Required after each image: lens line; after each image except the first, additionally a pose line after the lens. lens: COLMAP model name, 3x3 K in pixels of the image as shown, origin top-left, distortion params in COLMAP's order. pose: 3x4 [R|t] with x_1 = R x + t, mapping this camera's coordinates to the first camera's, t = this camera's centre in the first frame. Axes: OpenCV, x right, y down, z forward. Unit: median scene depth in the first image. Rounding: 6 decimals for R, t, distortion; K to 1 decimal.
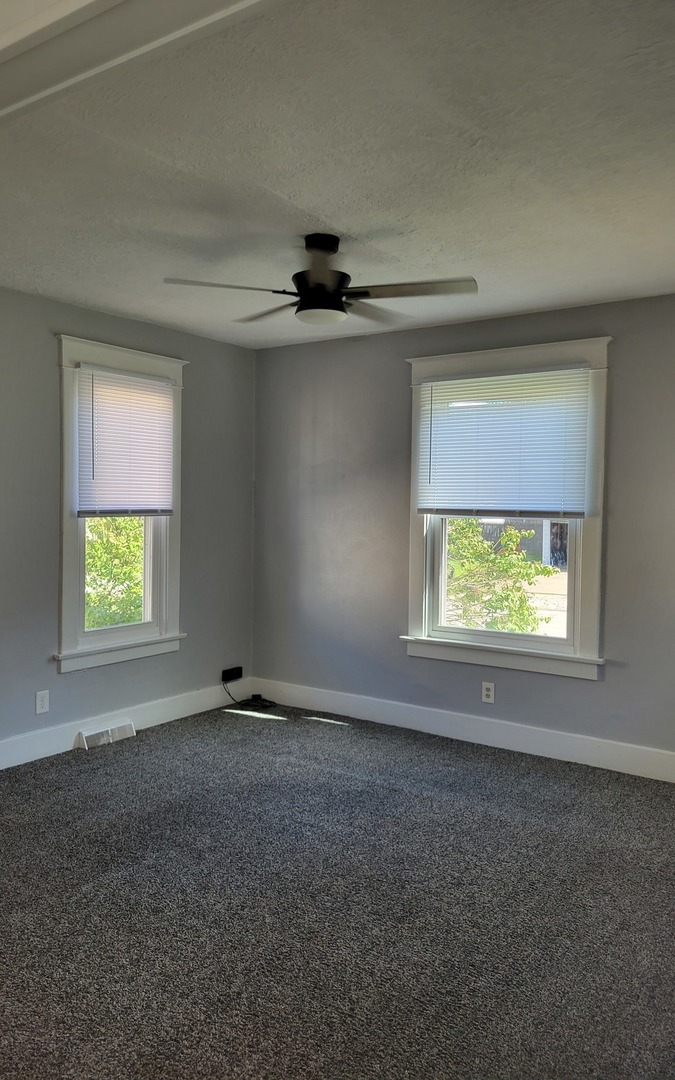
lens RADIAL K [[823.3, 0, 317.5], [0, 823.3, 535.7], [0, 0, 1]] dist [0.051015, -0.005740]
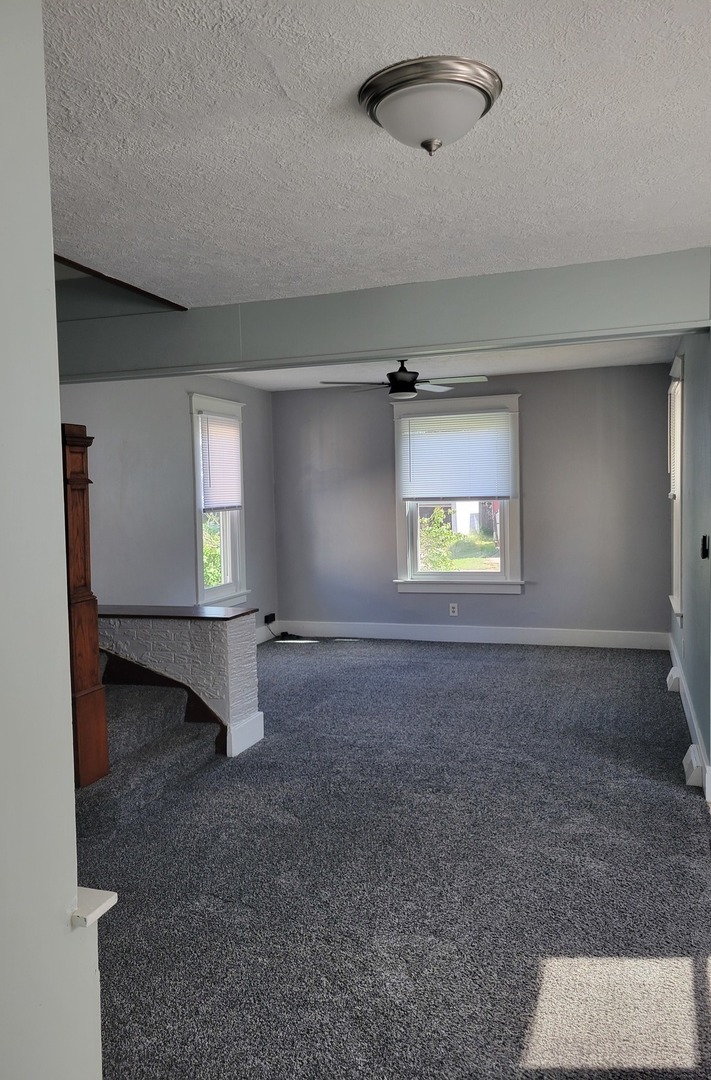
lens RADIAL K [[809.3, 0, 349.1], [0, 809.3, 534.6], [0, 0, 1]] dist [0.041394, -0.024329]
pose [[0.958746, -0.053774, 0.279130, -0.414676], [0.050349, 0.998543, 0.019432, 0.001572], [-0.279768, -0.004576, 0.960057, -0.455715]]
